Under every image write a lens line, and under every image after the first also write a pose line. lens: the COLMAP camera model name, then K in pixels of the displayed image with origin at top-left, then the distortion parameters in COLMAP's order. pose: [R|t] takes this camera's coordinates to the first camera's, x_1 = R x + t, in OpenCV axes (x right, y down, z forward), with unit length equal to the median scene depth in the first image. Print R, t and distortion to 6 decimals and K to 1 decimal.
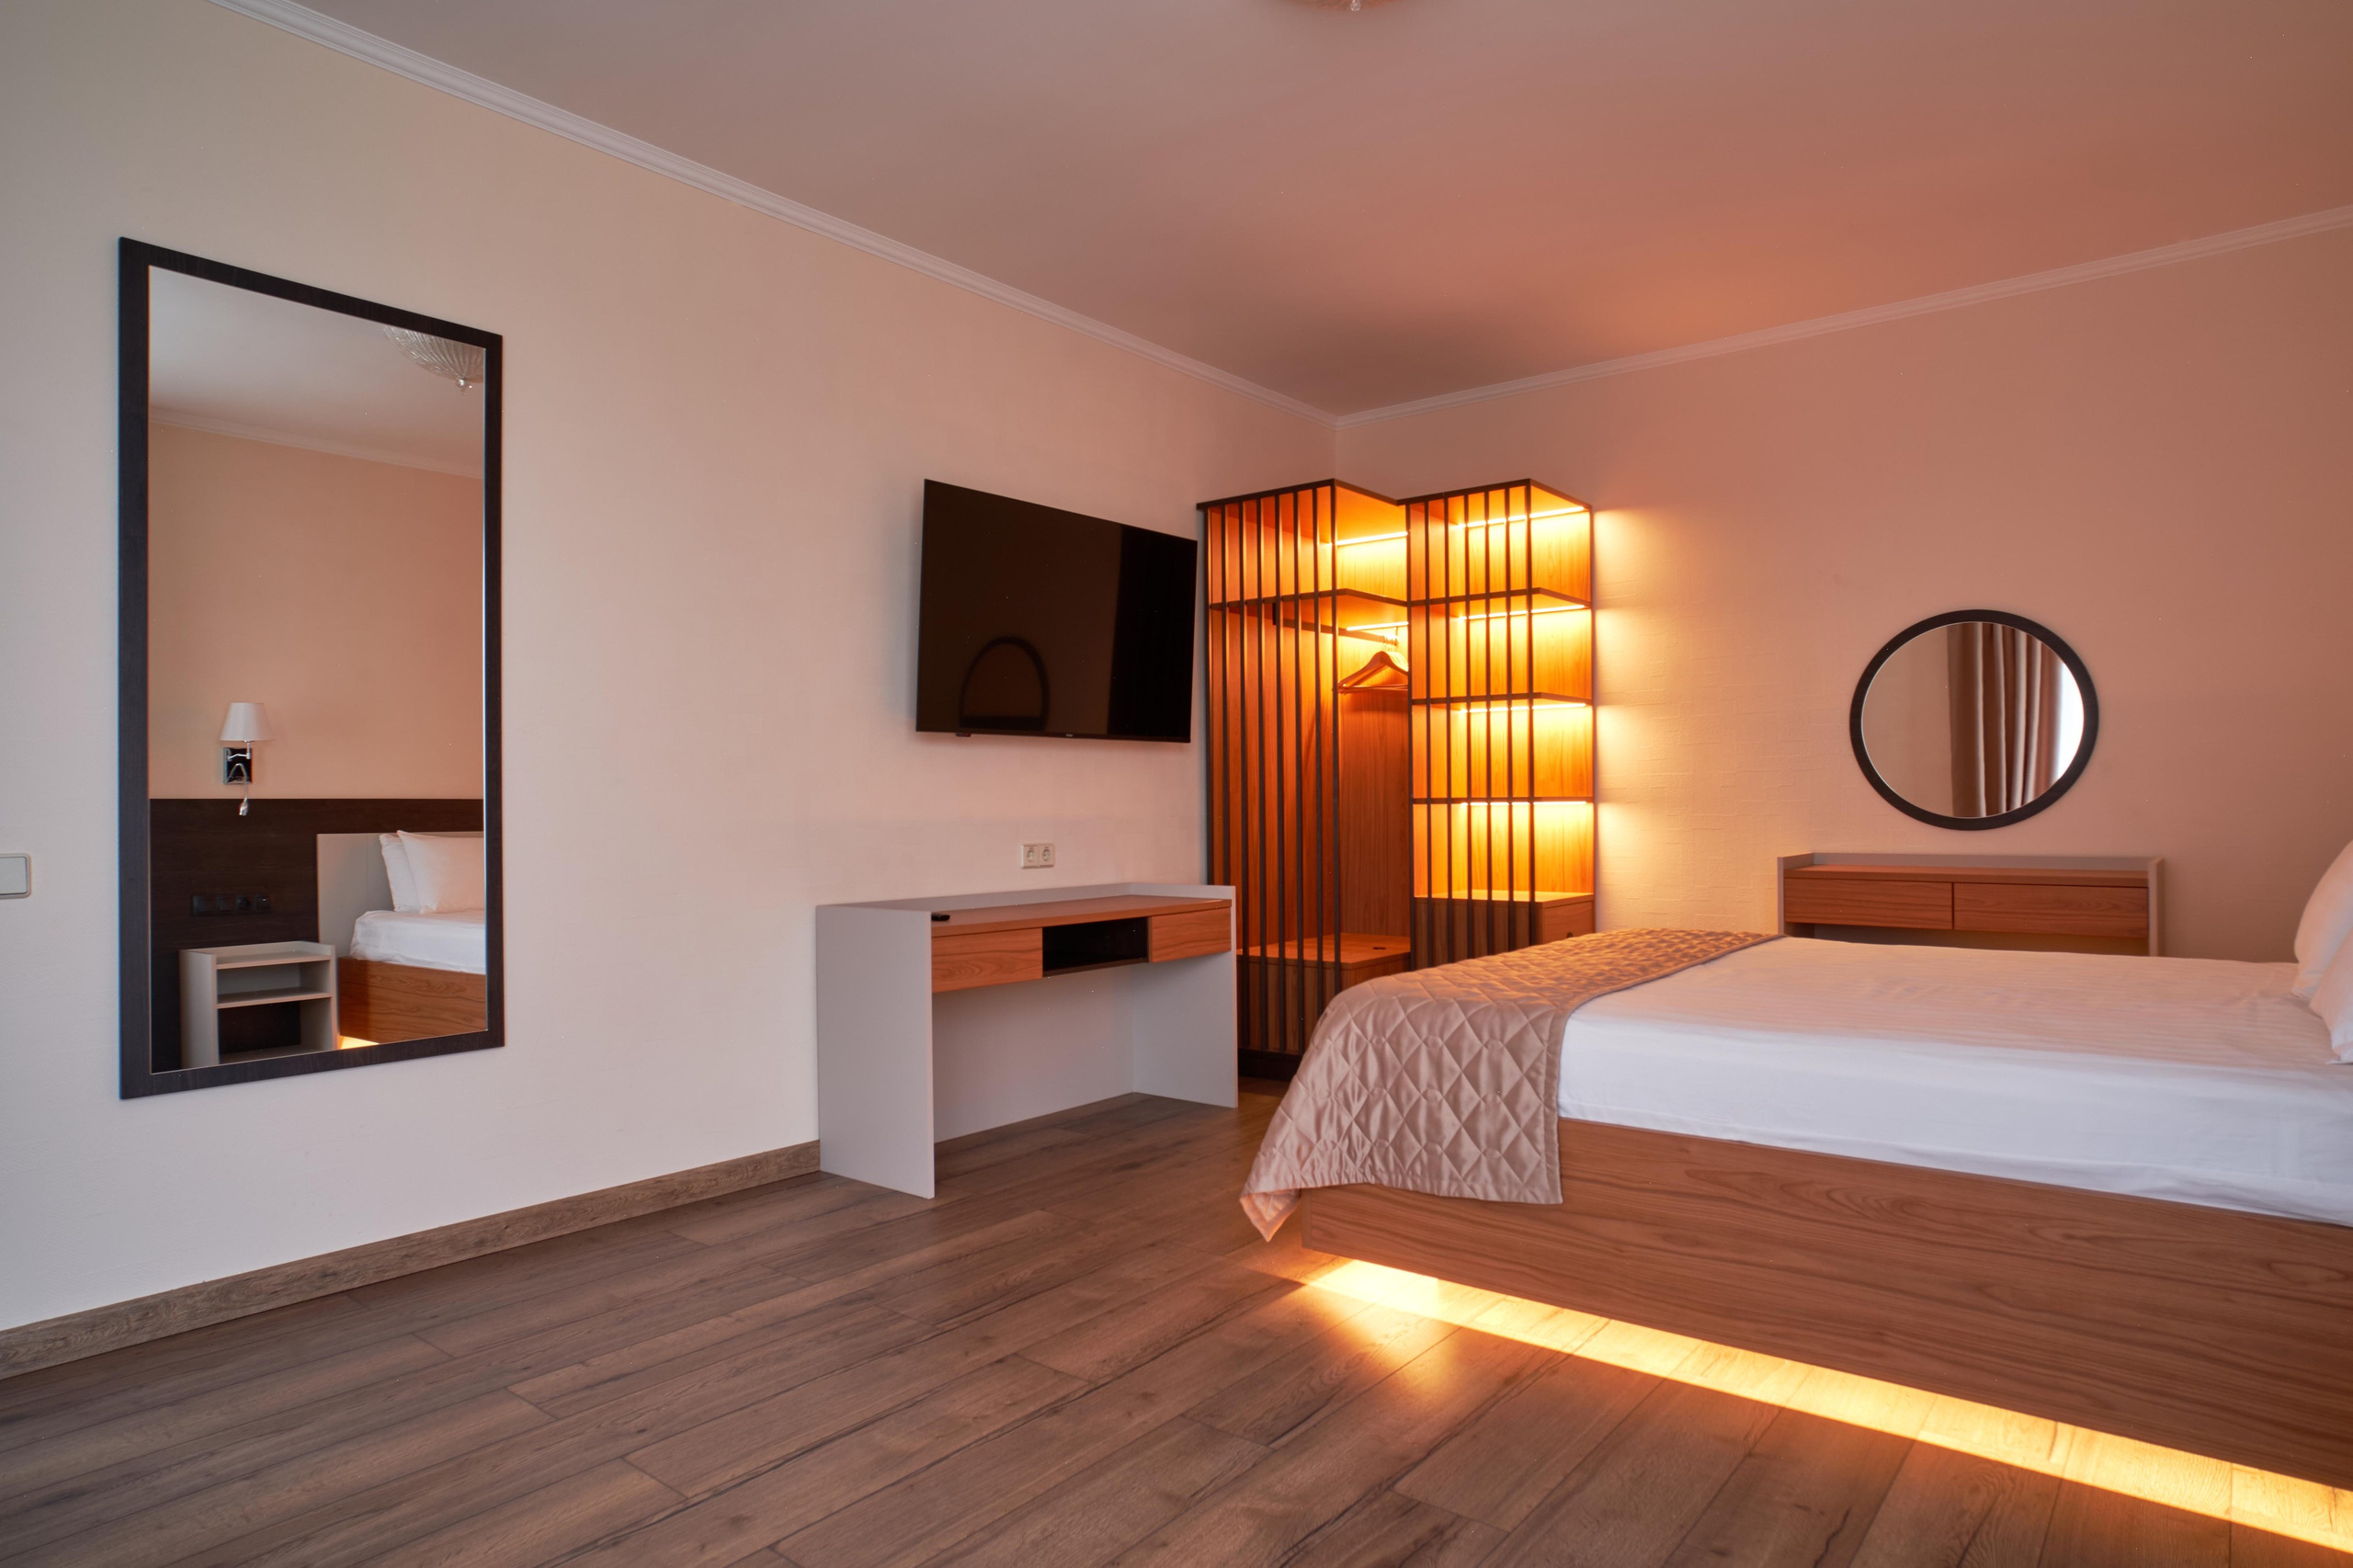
lens RADIAL K [[1386.0, 0, 1187.2], [0, 1386.0, 828.8], [0, 0, 1]] dist [-0.051355, 0.033964]
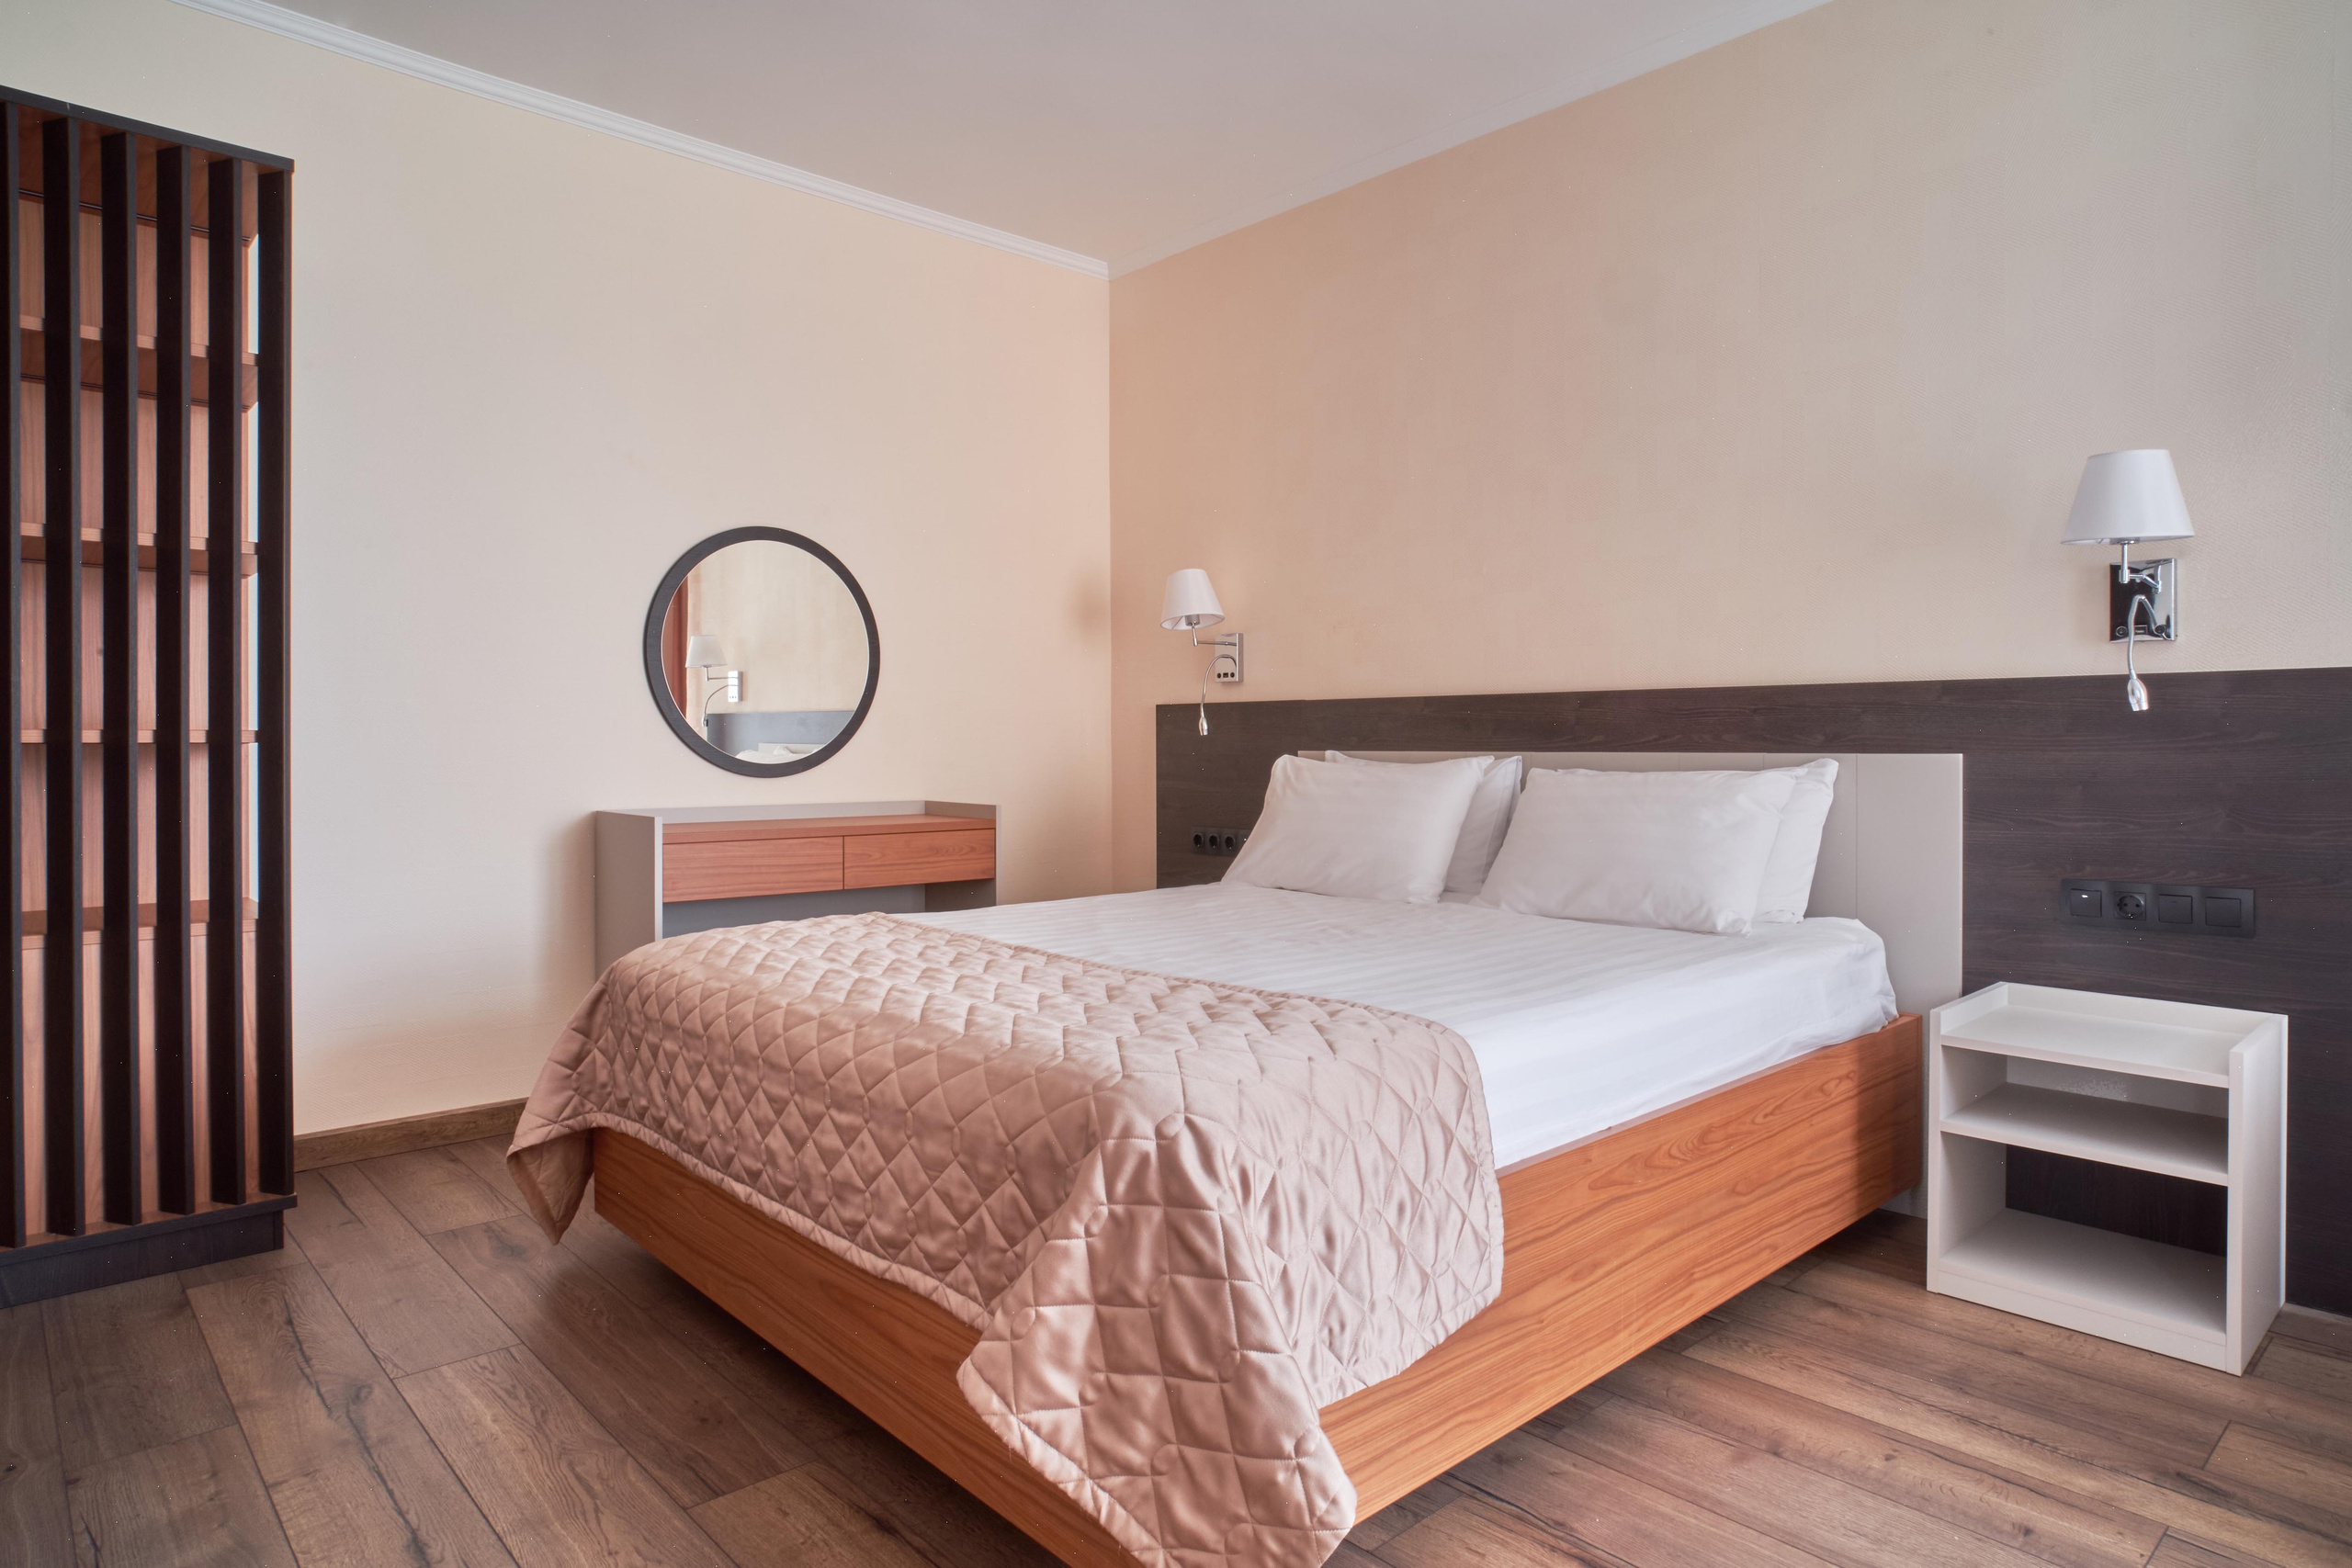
lens RADIAL K [[1370.1, 0, 1190.5], [0, 1370.1, 782.7], [0, 0, 1]] dist [-0.051605, 0.030064]
pose [[0.142479, -0.021453, 0.989565, -0.405901], [0.015518, 0.999691, 0.019438, -0.007652], [-0.989676, 0.012587, 0.142768, 0.978876]]
